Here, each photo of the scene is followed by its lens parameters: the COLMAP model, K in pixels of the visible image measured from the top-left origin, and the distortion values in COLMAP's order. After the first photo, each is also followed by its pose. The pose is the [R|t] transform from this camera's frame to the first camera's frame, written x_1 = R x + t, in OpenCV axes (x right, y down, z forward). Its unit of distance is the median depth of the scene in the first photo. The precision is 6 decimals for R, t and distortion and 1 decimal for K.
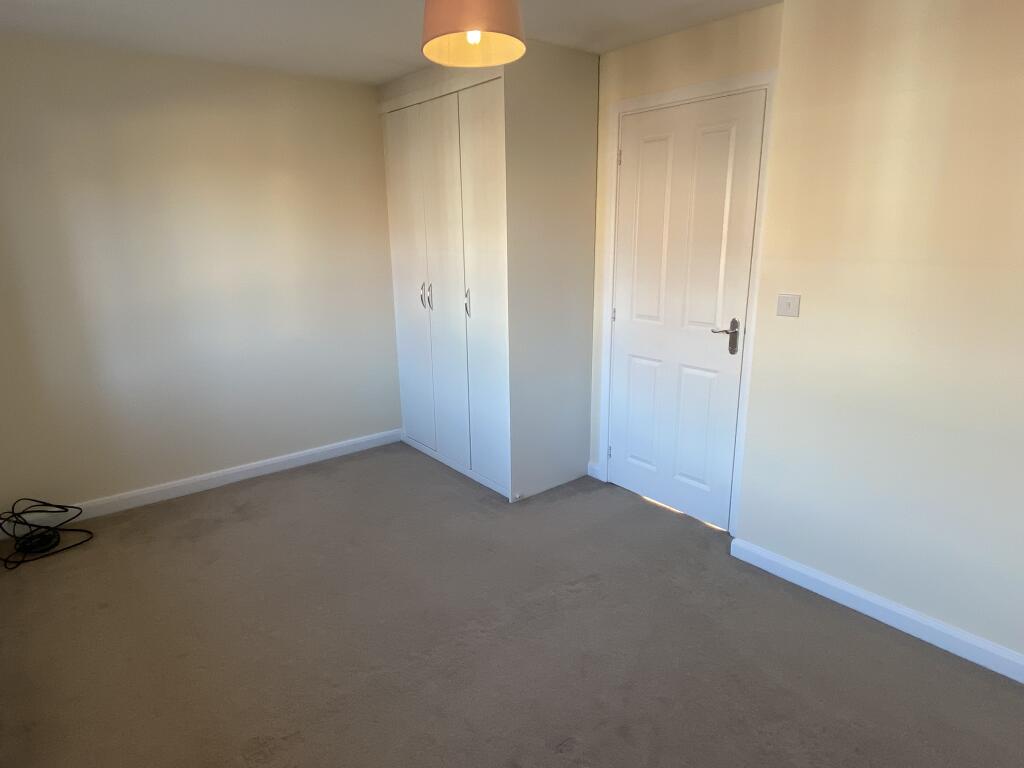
lens RADIAL K [[600.1, 0, 517.3], [0, 600.1, 378.8], [0, 0, 1]] dist [0.004461, 0.000228]
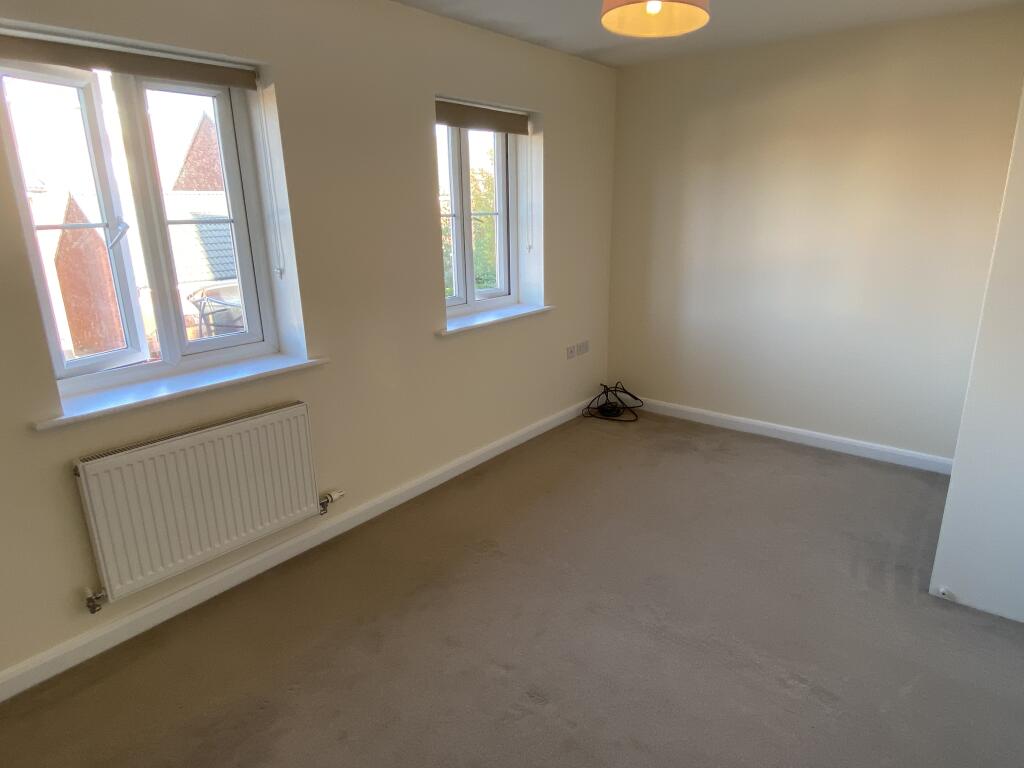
lens RADIAL K [[600.1, 0, 520.5], [0, 600.1, 385.2], [0, 0, 1]] dist [0.004461, 0.000228]
pose [[0.211650, 0.293016, -0.932387, 0.487943], [-0.215634, 0.944490, 0.247871, -0.103290], [0.953261, 0.148592, 0.263085, 0.302858]]
